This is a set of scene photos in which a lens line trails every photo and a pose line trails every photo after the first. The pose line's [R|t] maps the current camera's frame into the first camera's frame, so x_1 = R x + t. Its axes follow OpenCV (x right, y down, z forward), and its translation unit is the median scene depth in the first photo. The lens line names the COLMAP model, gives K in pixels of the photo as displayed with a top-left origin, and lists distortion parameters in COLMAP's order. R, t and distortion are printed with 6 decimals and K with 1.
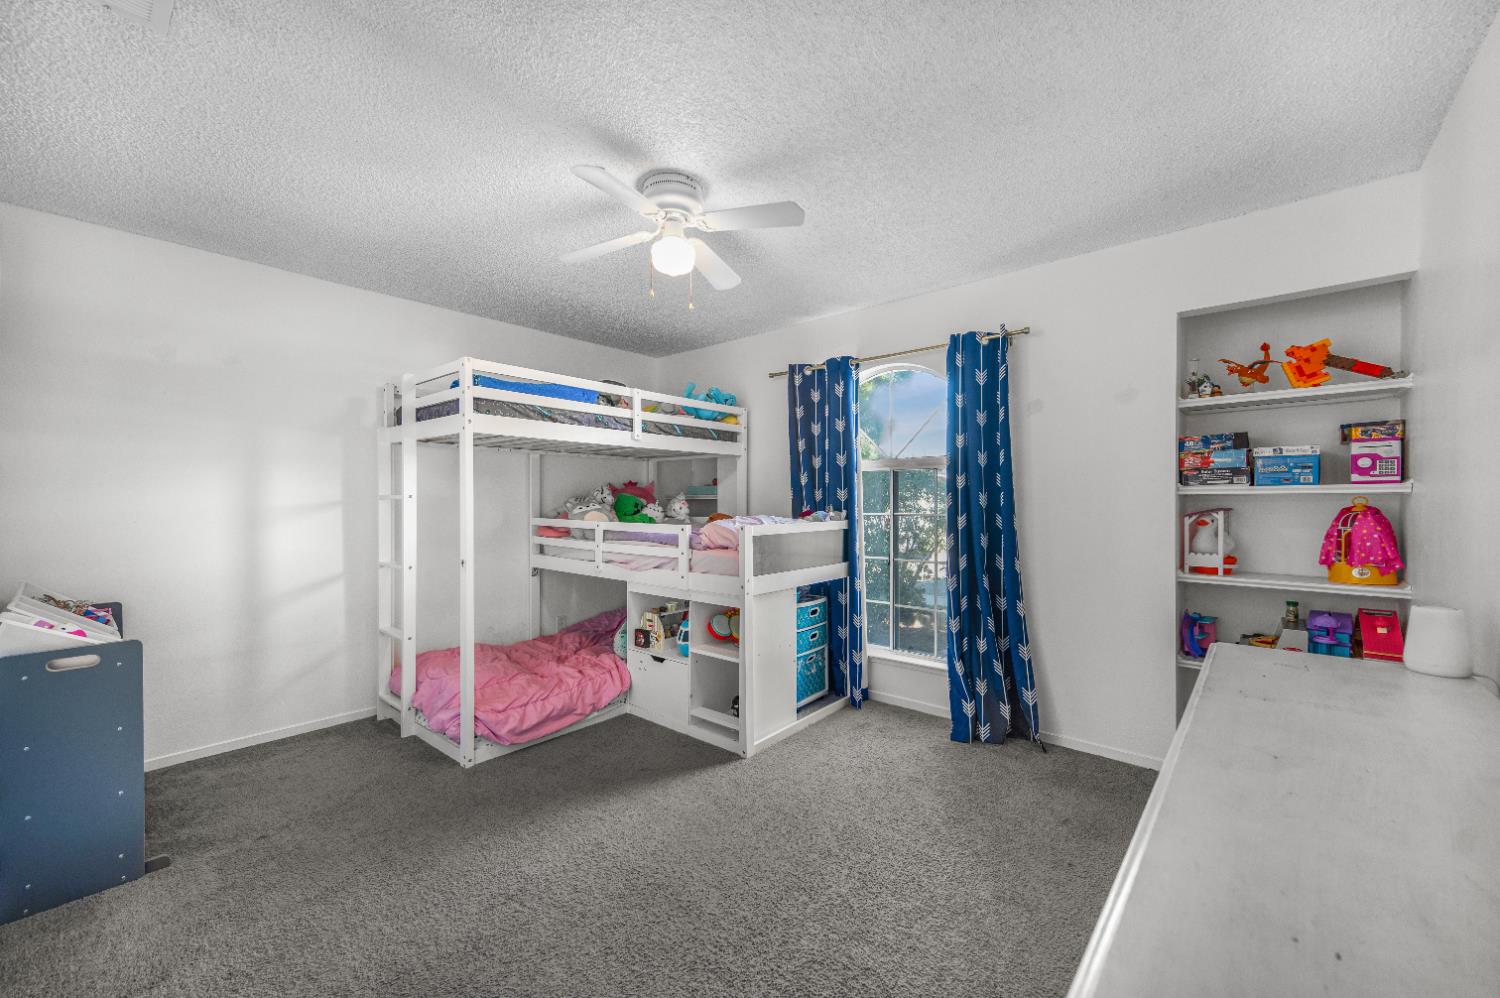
lens RADIAL K [[594.4, 0, 750.0], [0, 594.4, 499.0], [0, 0, 1]] dist [0.022841, 0.000109]
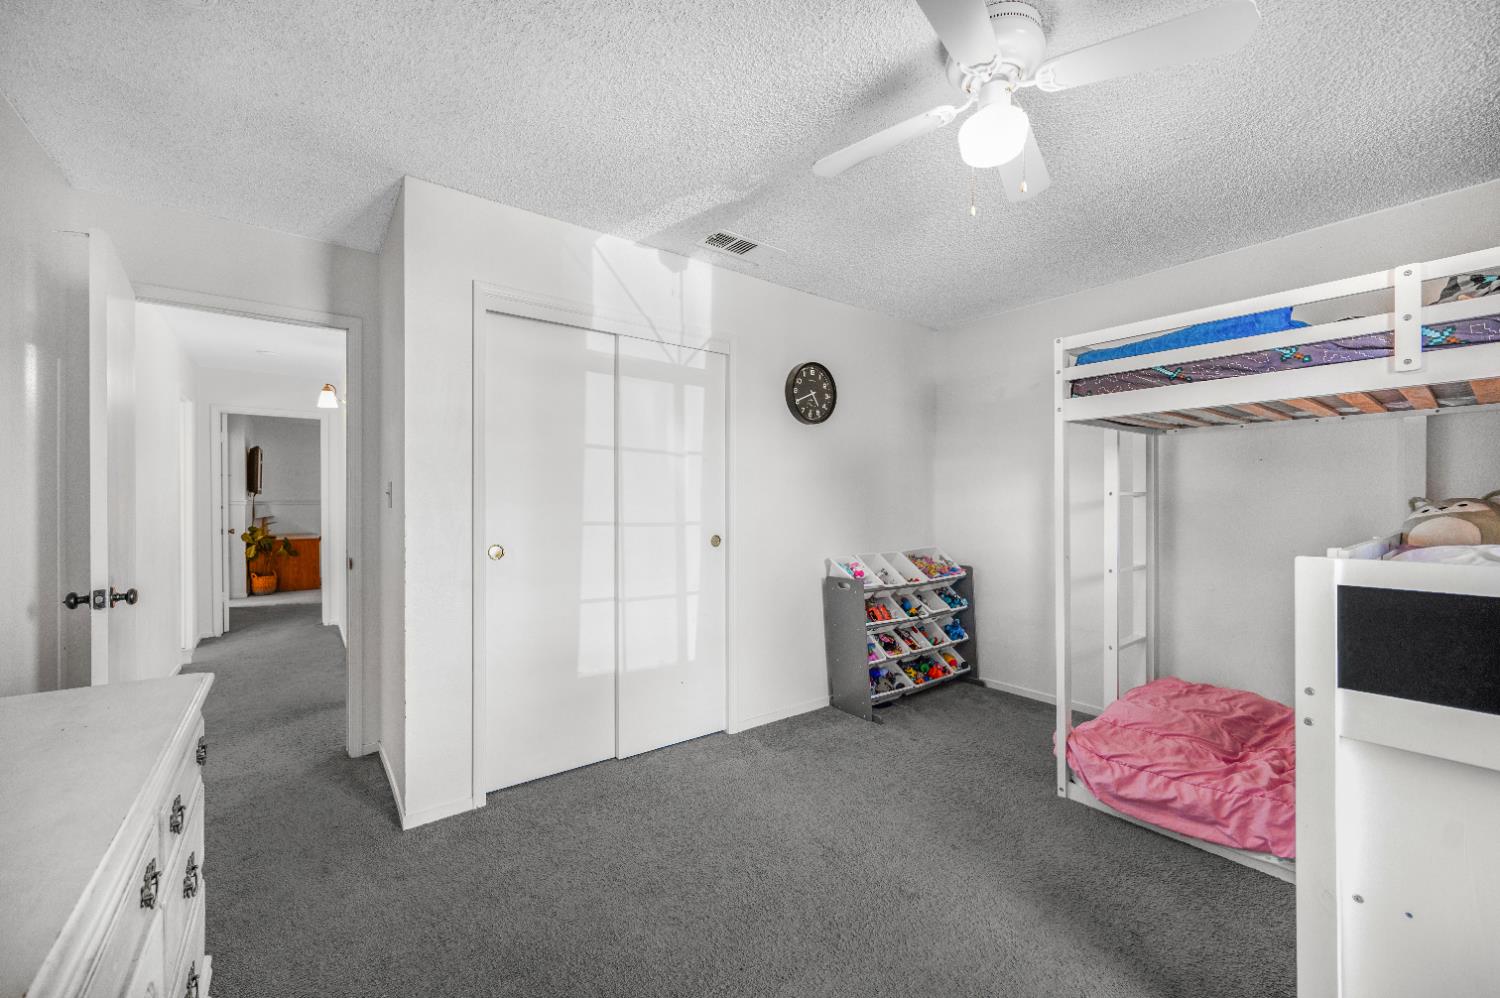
lens RADIAL K [[594.4, 0, 750.0], [0, 594.4, 499.0], [0, 0, 1]] dist [0.022841, 0.000109]
pose [[-0.183075, -0.000337, -0.983099, 0.447118], [0.007699, 0.999969, -0.001776, 0.001735], [0.983069, -0.007894, -0.183066, 0.638027]]
